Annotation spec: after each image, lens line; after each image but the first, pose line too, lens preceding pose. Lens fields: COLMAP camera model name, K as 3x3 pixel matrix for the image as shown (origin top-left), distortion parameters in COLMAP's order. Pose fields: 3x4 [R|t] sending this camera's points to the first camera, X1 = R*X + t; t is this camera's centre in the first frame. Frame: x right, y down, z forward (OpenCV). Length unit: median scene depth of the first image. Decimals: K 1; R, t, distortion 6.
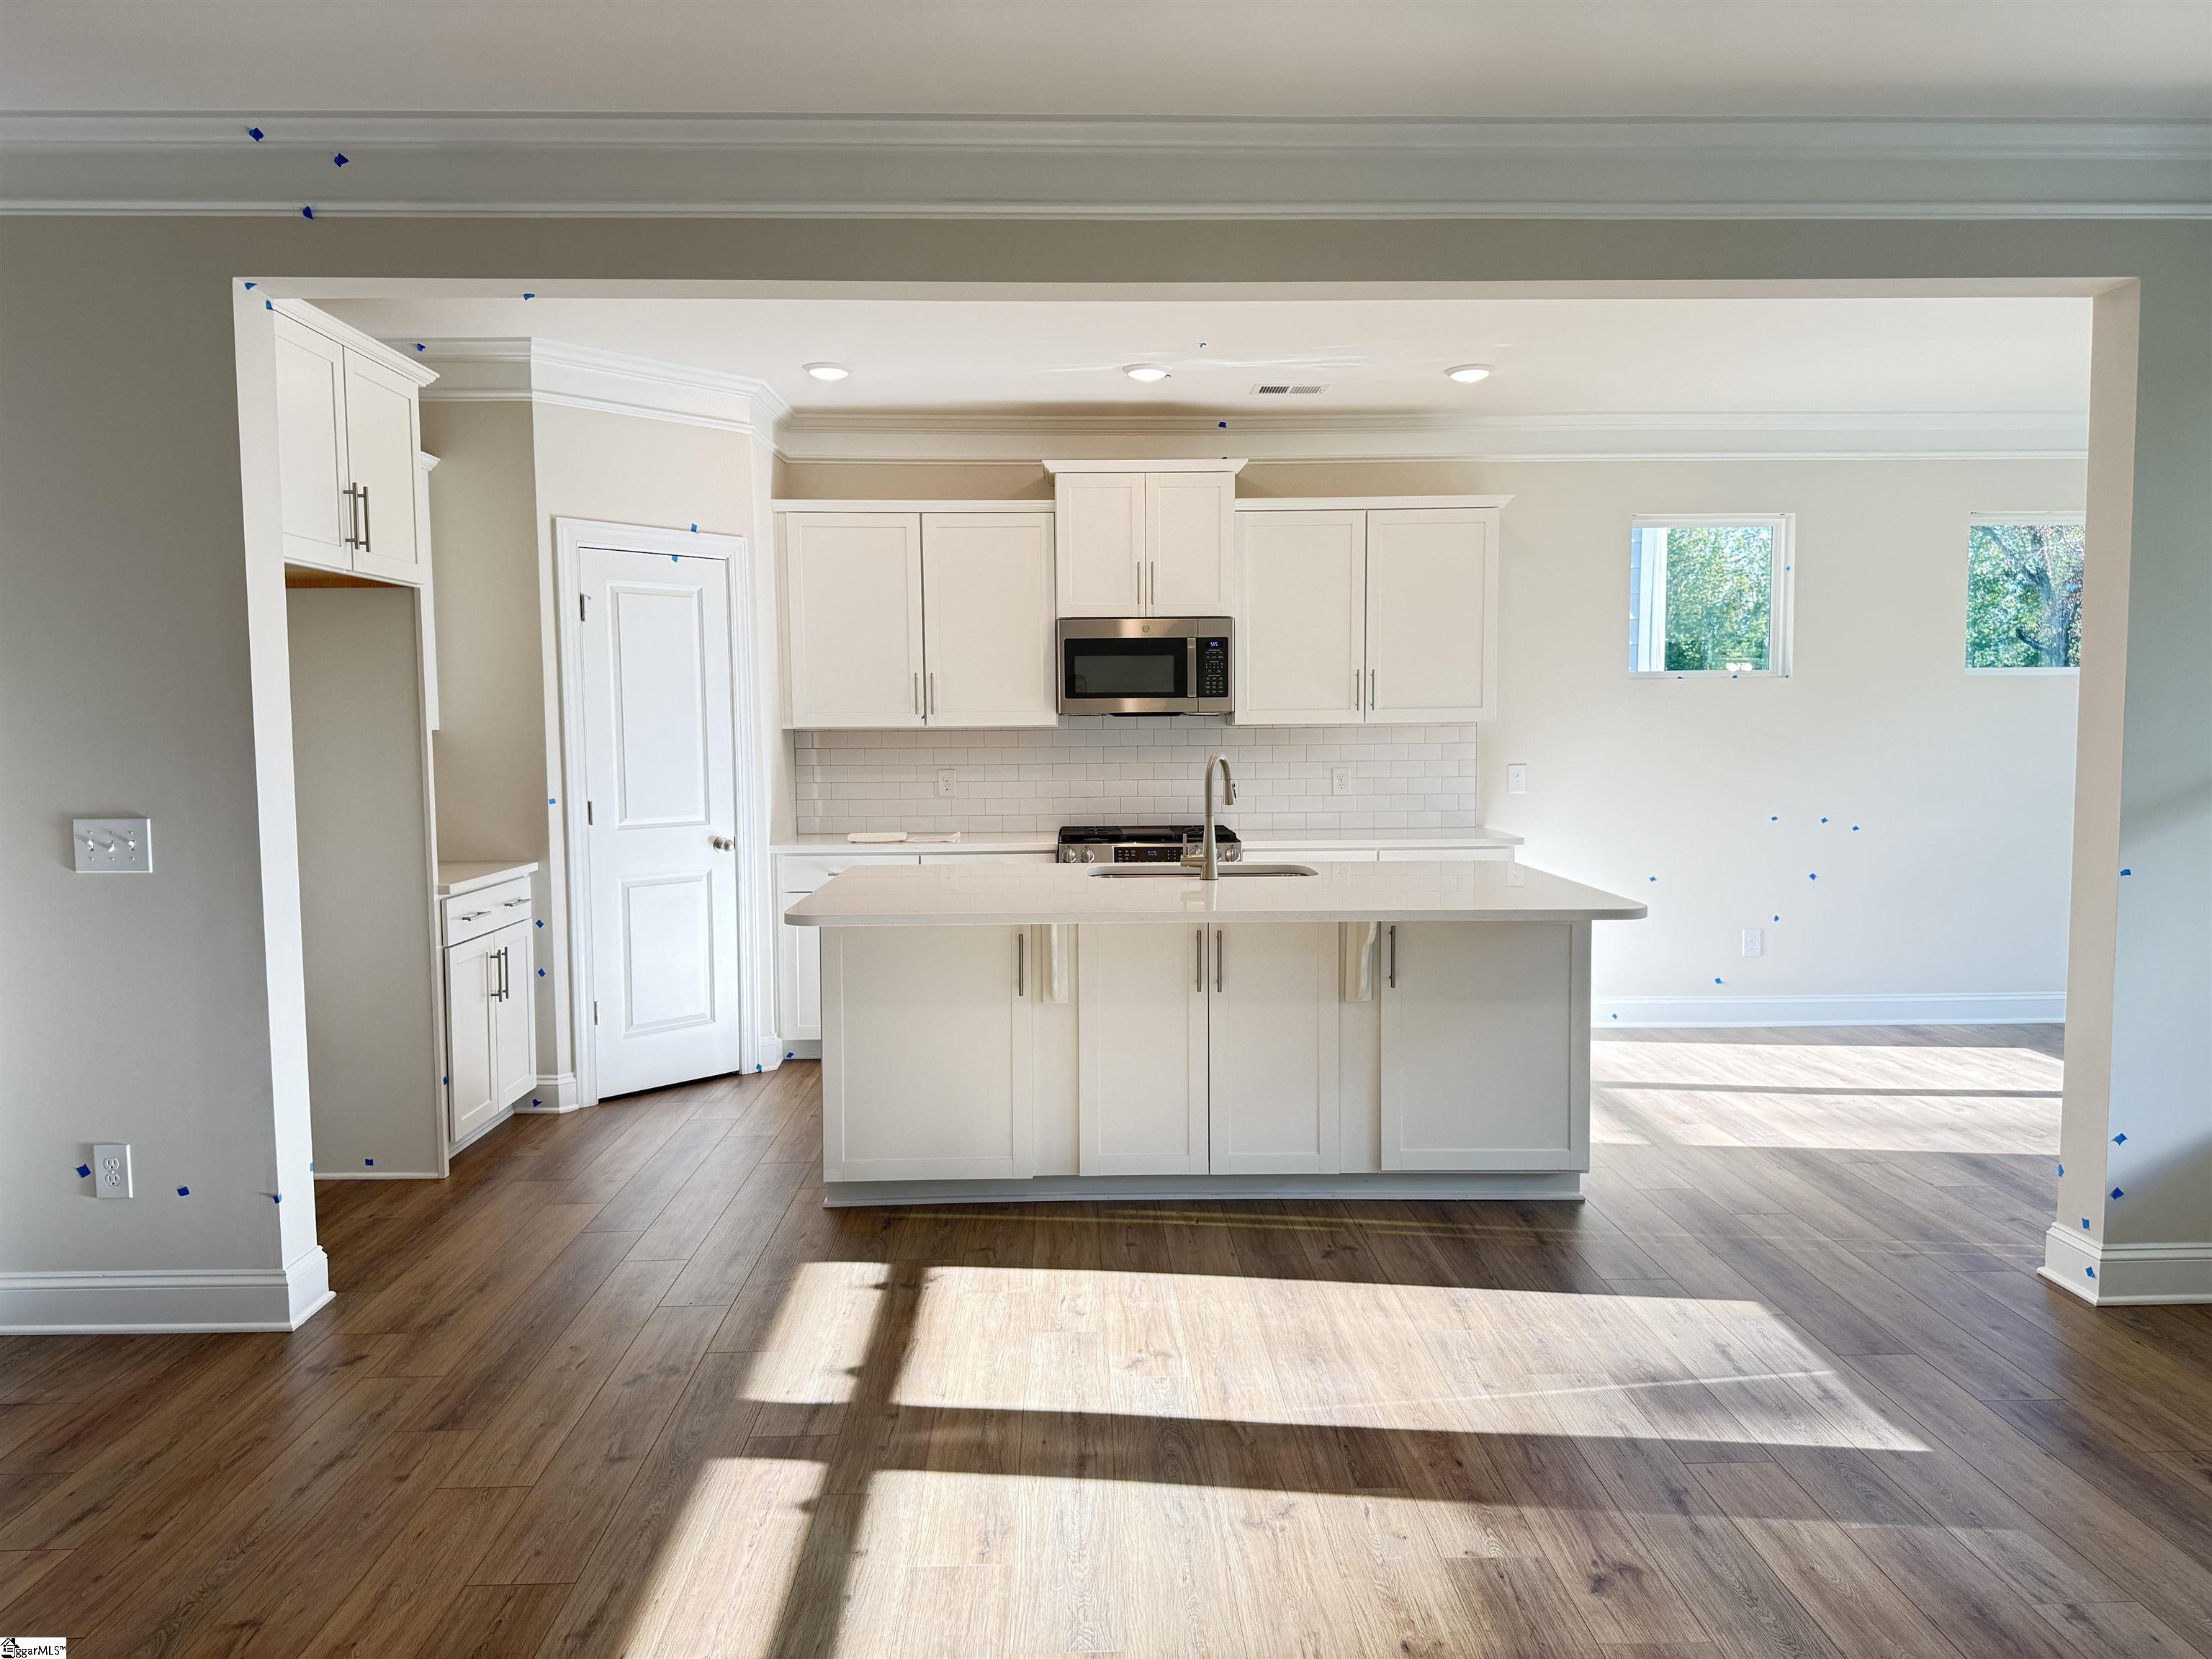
lens RADIAL K [[1548.4, 0, 1106.0], [0, 1548.4, 829.5], [0, 0, 1]] dist [-0.000118, -0.000505]
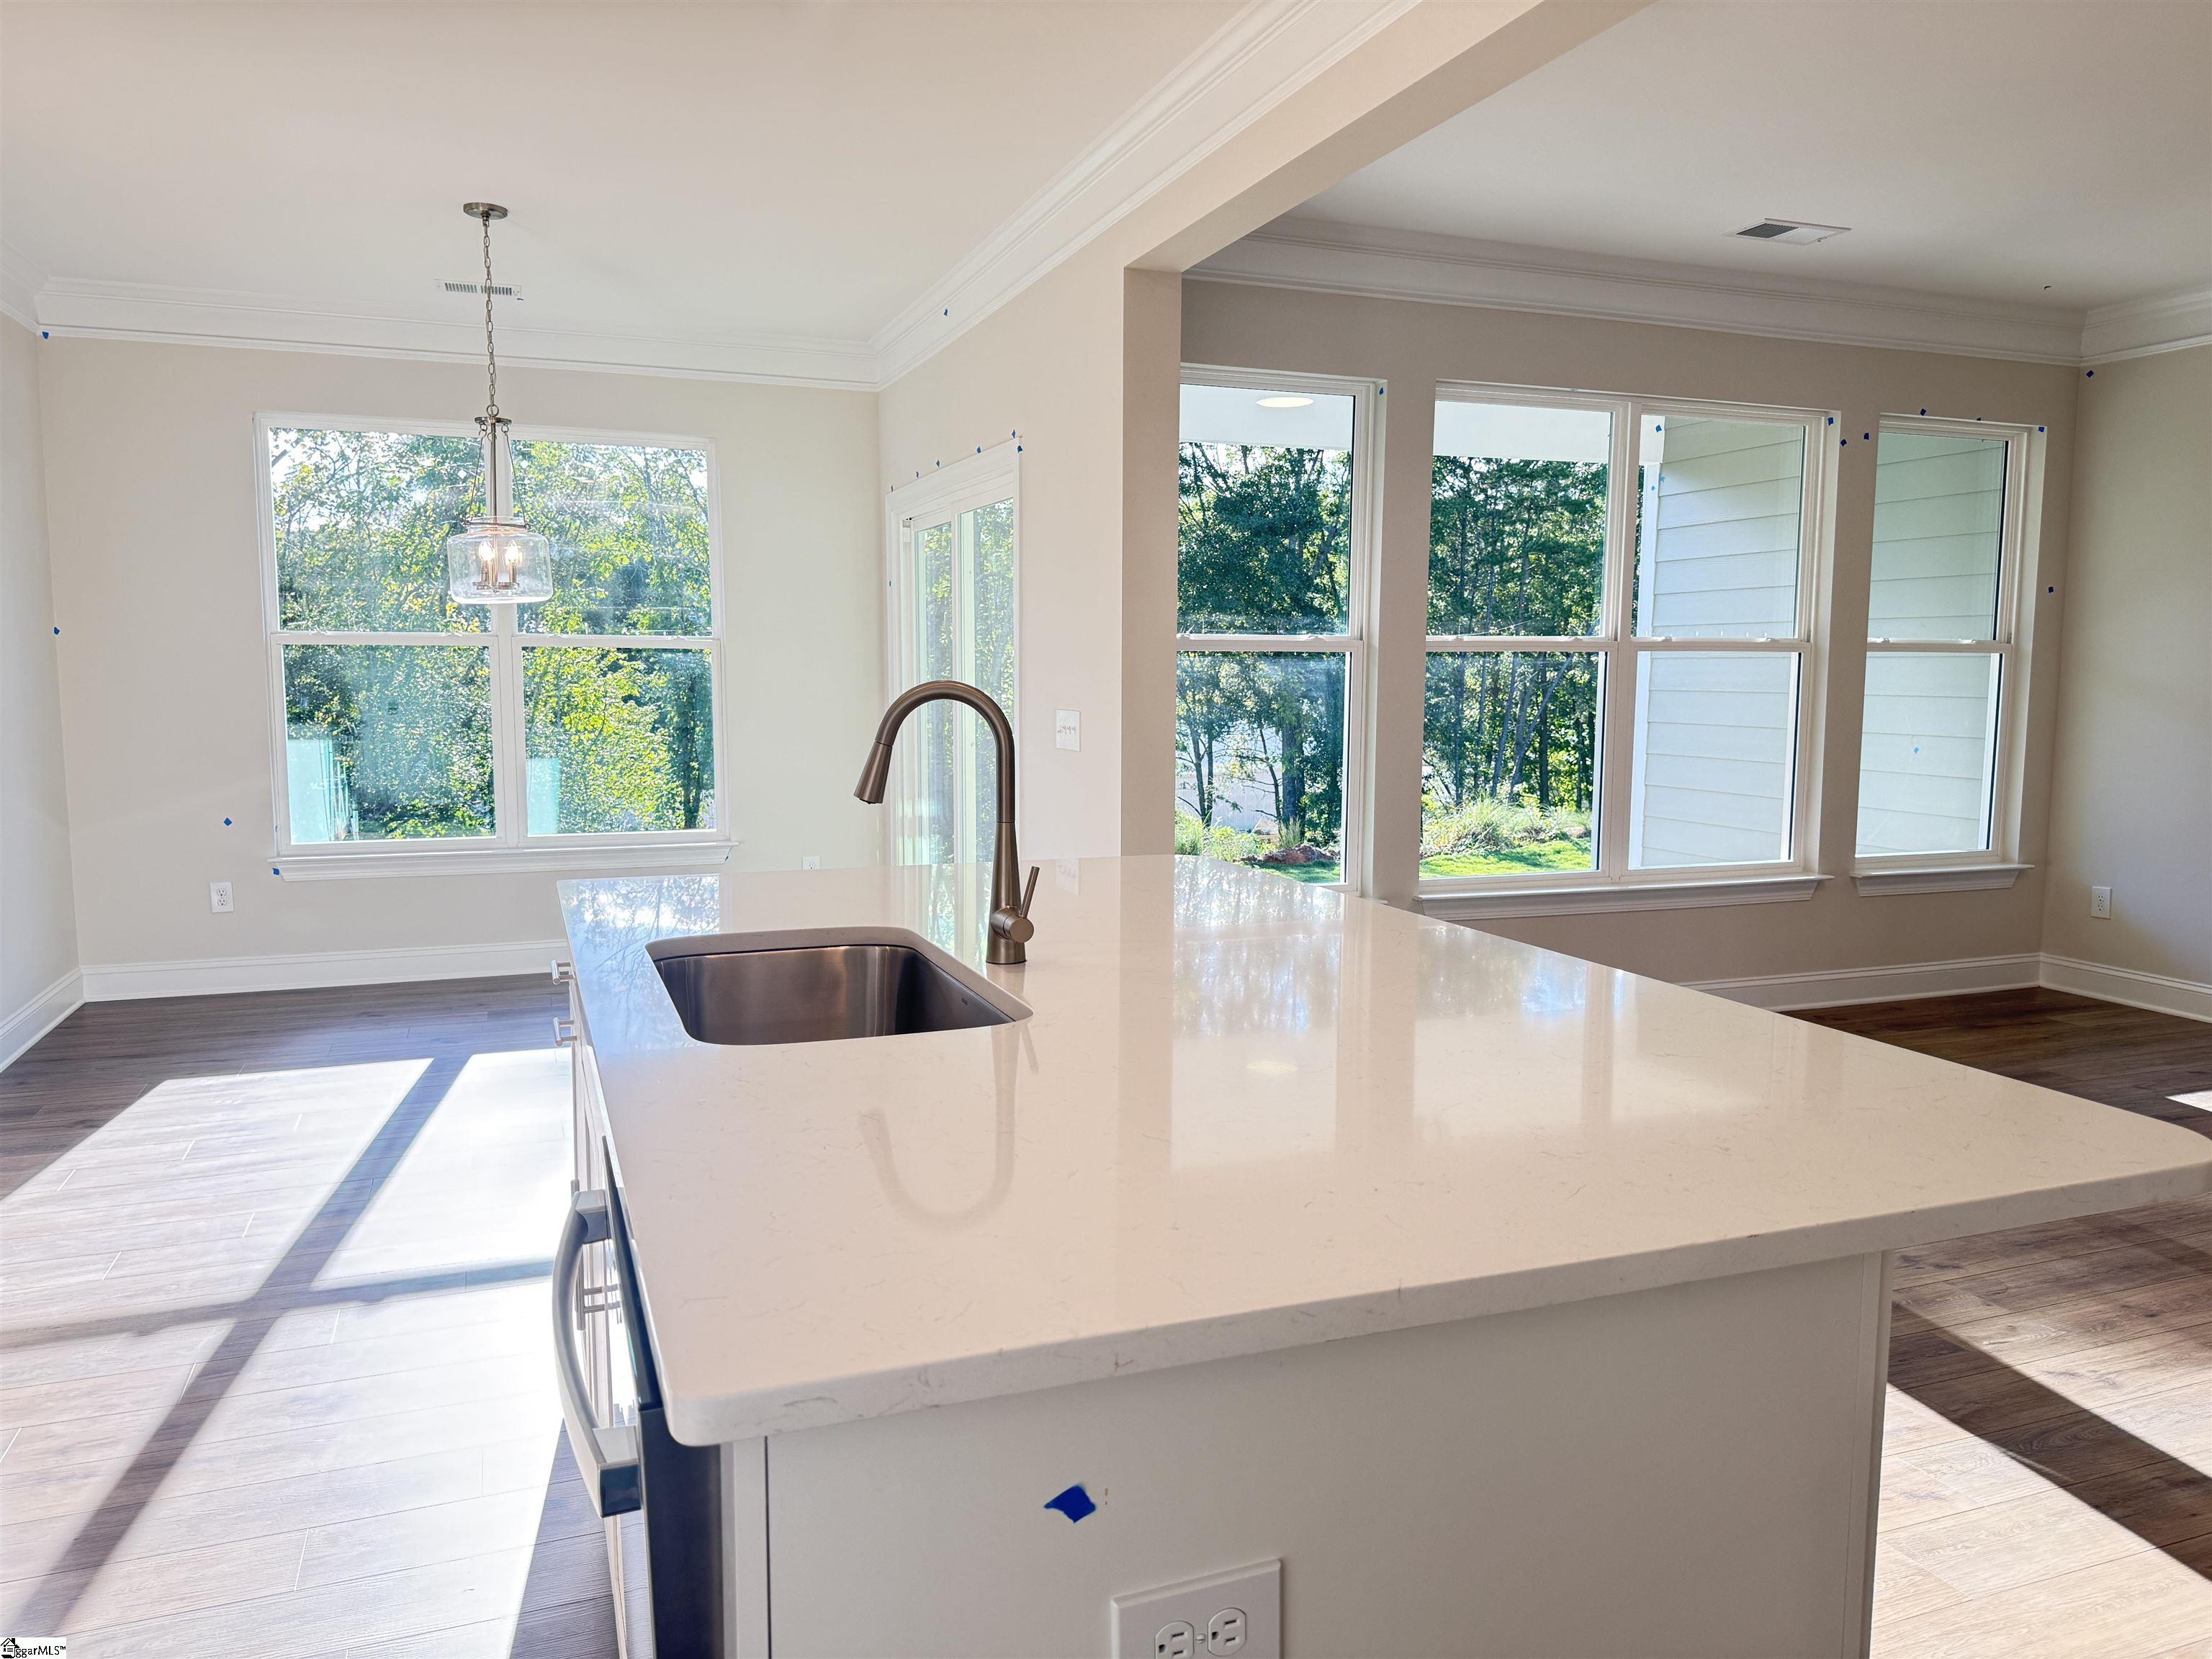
lens RADIAL K [[1556.7, 0, 1105.3], [0, 1556.7, 780.9], [0, 0, 1]] dist [0.000200, -0.000308]
pose [[-0.334277, -0.092339, 0.937941, -0.654269], [0.058988, 0.991188, 0.118604, -0.156731], [-0.940627, 0.094974, -0.325884, 1.932678]]
